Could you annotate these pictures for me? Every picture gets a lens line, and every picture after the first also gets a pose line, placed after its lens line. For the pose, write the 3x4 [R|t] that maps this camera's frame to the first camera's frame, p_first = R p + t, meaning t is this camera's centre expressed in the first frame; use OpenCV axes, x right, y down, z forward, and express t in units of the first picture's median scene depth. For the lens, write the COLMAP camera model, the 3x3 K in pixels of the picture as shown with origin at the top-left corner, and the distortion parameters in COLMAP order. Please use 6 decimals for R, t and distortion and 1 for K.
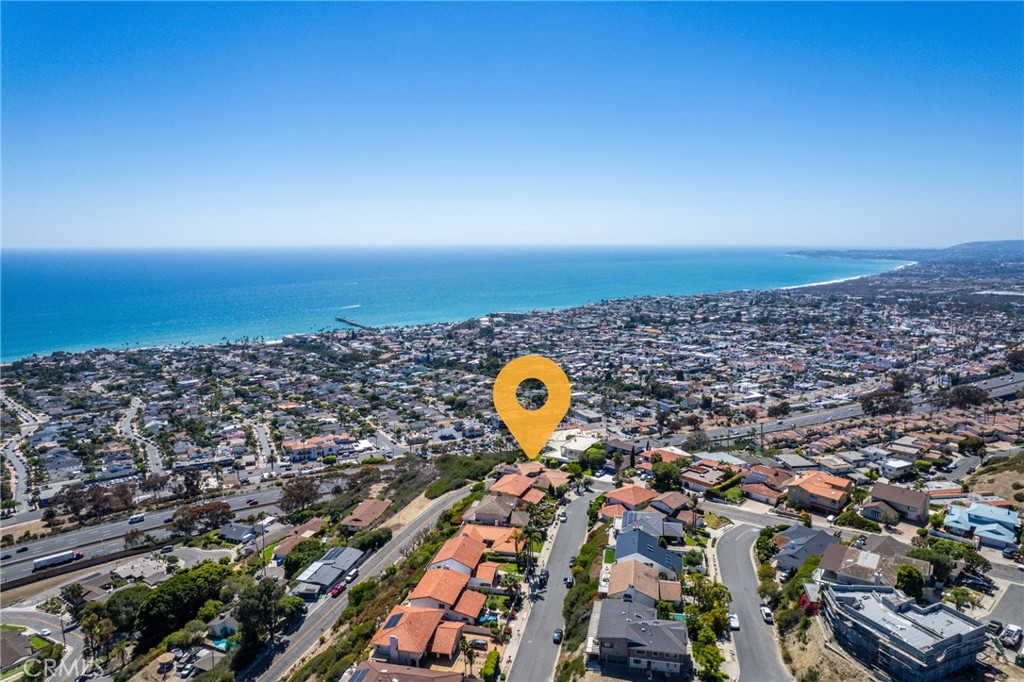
lens RADIAL K [[658.3, 0, 512.0], [0, 658.3, 341.0], [0, 0, 1]] dist [-0.076537, 0.066816]
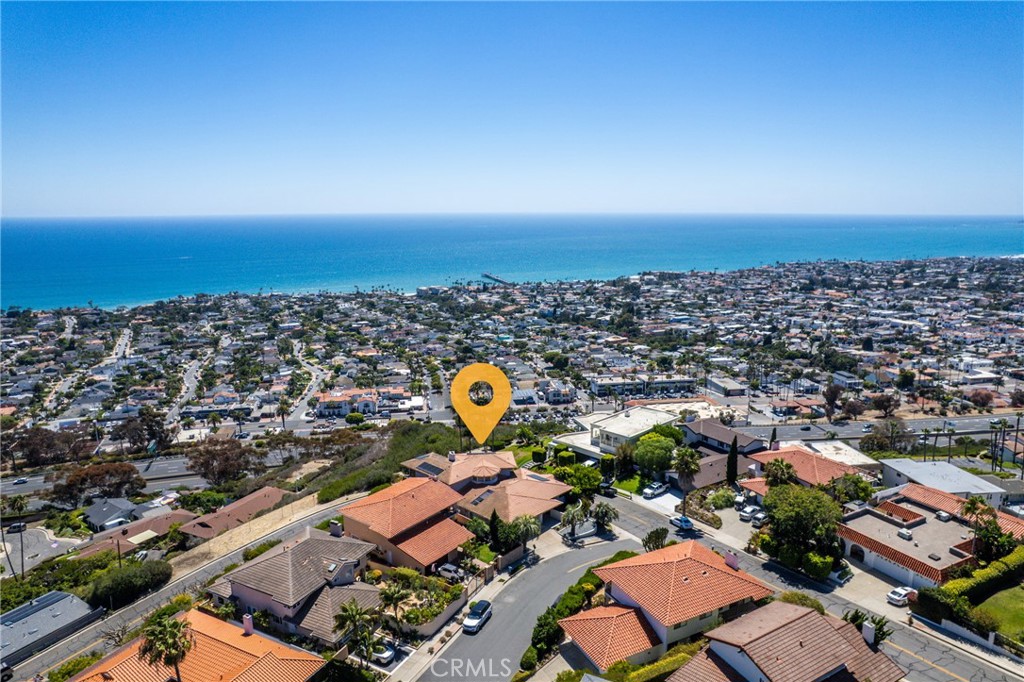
lens RADIAL K [[658.3, 0, 512.0], [0, 658.3, 341.0], [0, 0, 1]] dist [-0.076537, 0.066816]
pose [[0.966363, 0.050415, -0.252191, 0.048883], [-0.038608, 0.997924, 0.051552, 0.026175], [0.254266, -0.040081, 0.966303, 0.178767]]
